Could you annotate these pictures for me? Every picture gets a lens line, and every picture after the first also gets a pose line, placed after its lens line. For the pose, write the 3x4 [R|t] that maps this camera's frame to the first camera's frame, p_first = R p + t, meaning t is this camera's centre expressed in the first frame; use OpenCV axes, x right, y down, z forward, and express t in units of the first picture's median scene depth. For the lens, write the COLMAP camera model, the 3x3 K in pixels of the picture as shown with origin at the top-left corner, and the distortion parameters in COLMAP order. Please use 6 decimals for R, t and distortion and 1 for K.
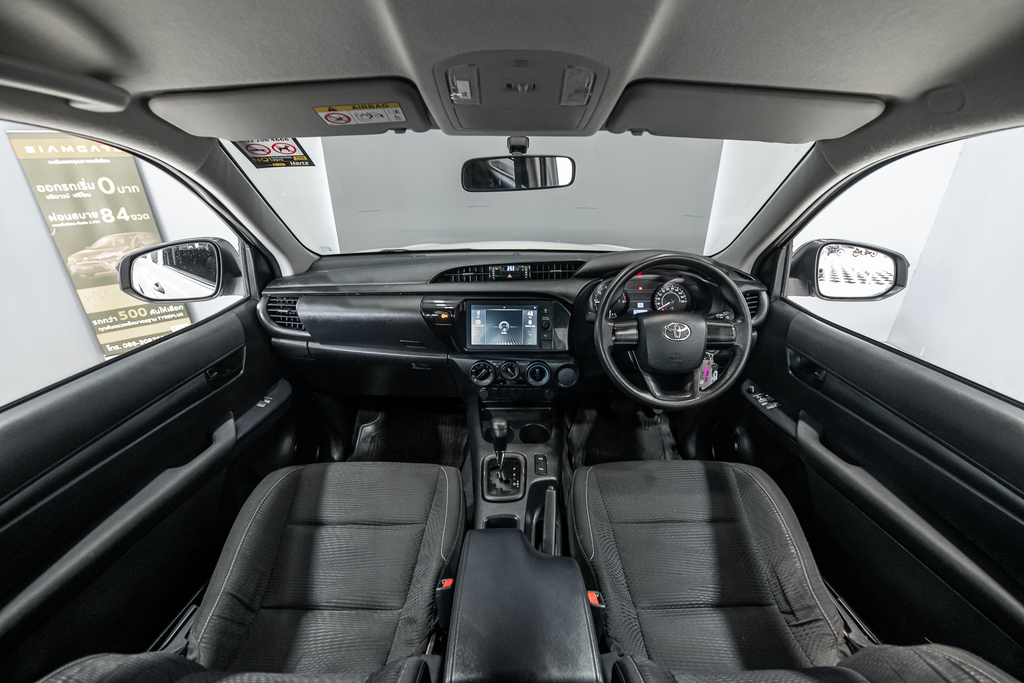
lens RADIAL K [[418.9, 0, 512.0], [0, 418.9, 341.5], [0, 0, 1]] dist [-0.018393, -0.000163]
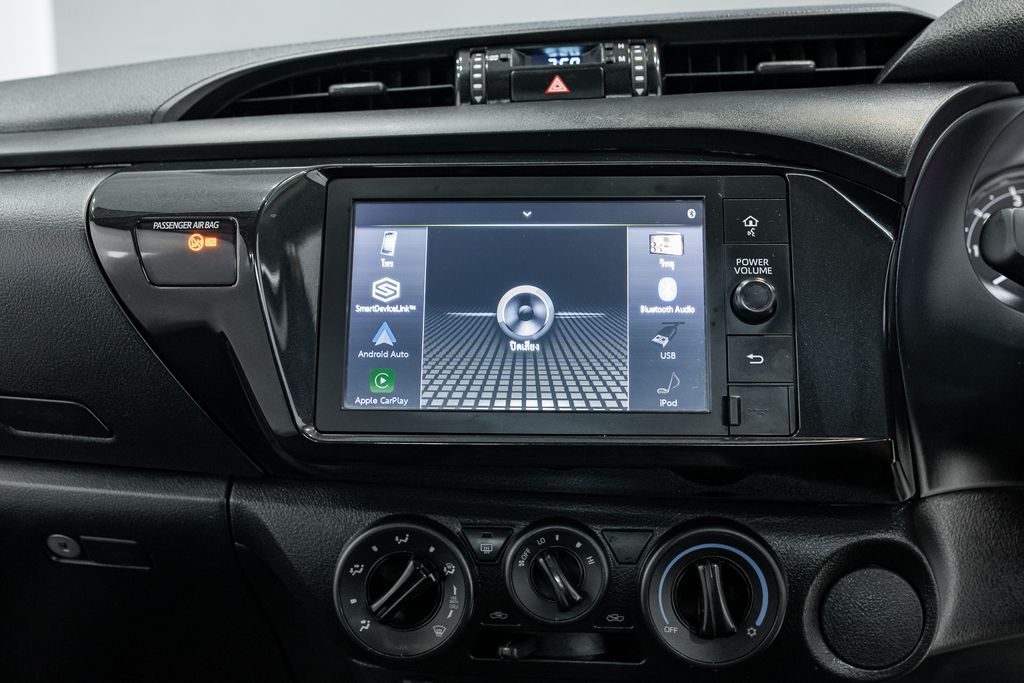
lens RADIAL K [[992.8, 0, 512.0], [0, 992.8, 341.5], [0, 0, 1]] dist [-0.068529, -0.007208]
pose [[0.998066, -0.001582, -0.062142, 0.002190], [-0.017238, 0.953425, -0.301137, 0.106361], [0.059724, 0.301625, 0.951554, 0.589172]]
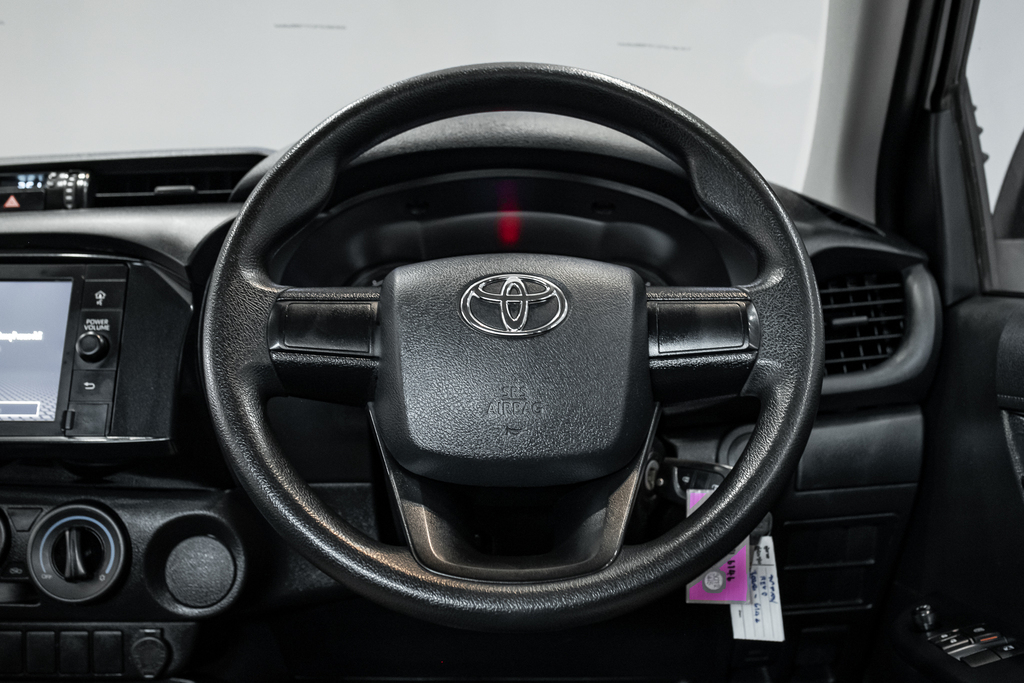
lens RADIAL K [[1007.6, 0, 511.7], [0, 1007.6, 366.5], [0, 0, 1]] dist [-0.014585, -0.009179]
pose [[0.999973, 0.000673, -0.007280, 0.350243], [-0.003343, 0.927632, -0.373482, 0.210338], [0.006501, 0.373496, 0.927609, 0.404291]]
